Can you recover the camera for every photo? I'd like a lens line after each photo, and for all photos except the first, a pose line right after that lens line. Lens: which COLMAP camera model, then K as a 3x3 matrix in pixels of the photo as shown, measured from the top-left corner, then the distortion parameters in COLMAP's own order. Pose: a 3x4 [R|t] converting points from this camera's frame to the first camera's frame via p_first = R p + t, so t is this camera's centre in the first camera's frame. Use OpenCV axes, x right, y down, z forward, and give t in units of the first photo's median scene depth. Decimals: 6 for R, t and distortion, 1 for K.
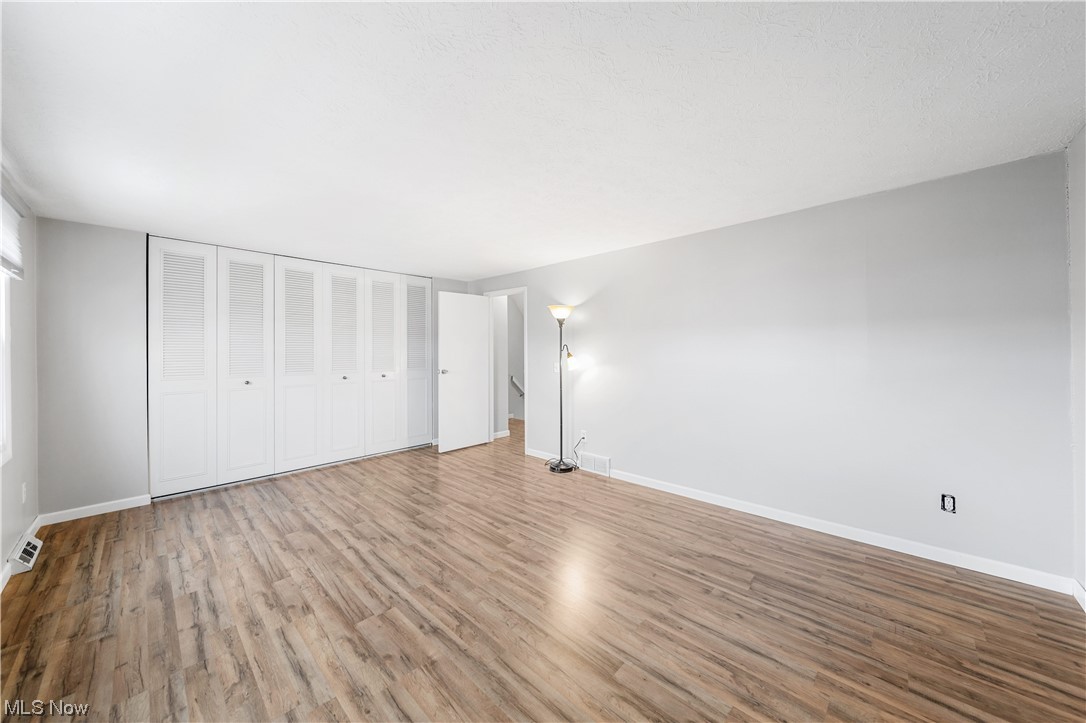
lens RADIAL K [[381.0, 0, 546.2], [0, 381.0, 351.3], [0, 0, 1]] dist [0.003565, -0.001731]
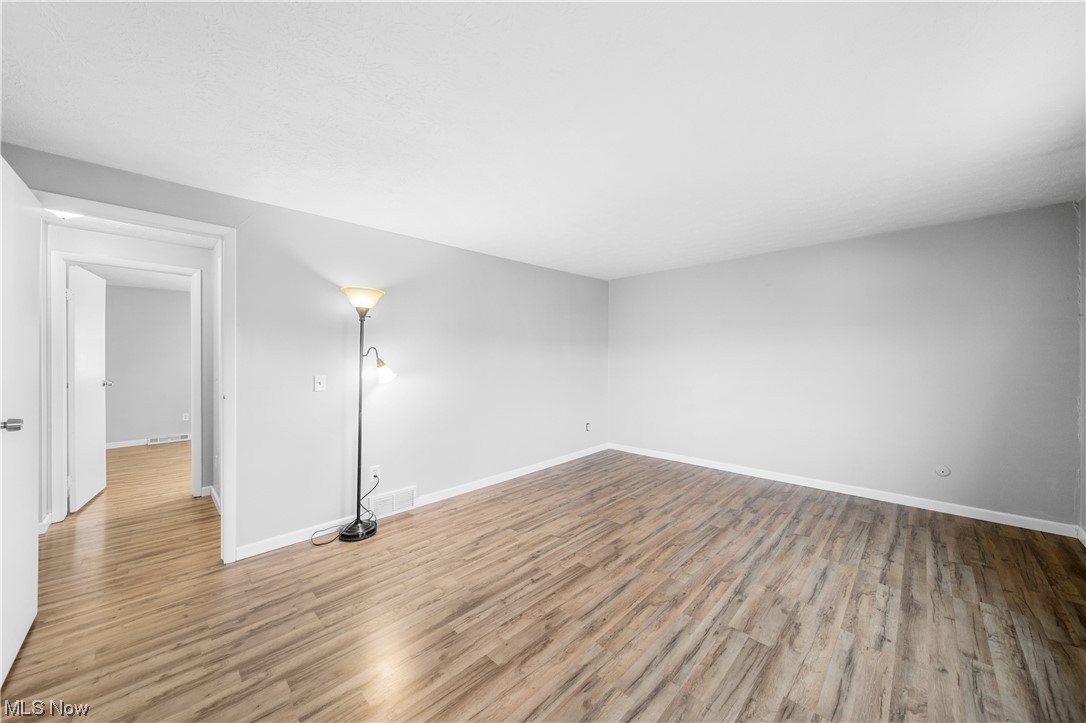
lens RADIAL K [[381.0, 0, 542.5], [0, 381.0, 360.4], [0, 0, 1]] dist [0.003565, -0.001731]
pose [[0.029415, -0.002092, 0.999565, -1.133206], [0.004244, 0.999989, 0.001968, 0.010798], [-0.999558, 0.004185, 0.029424, 1.198674]]
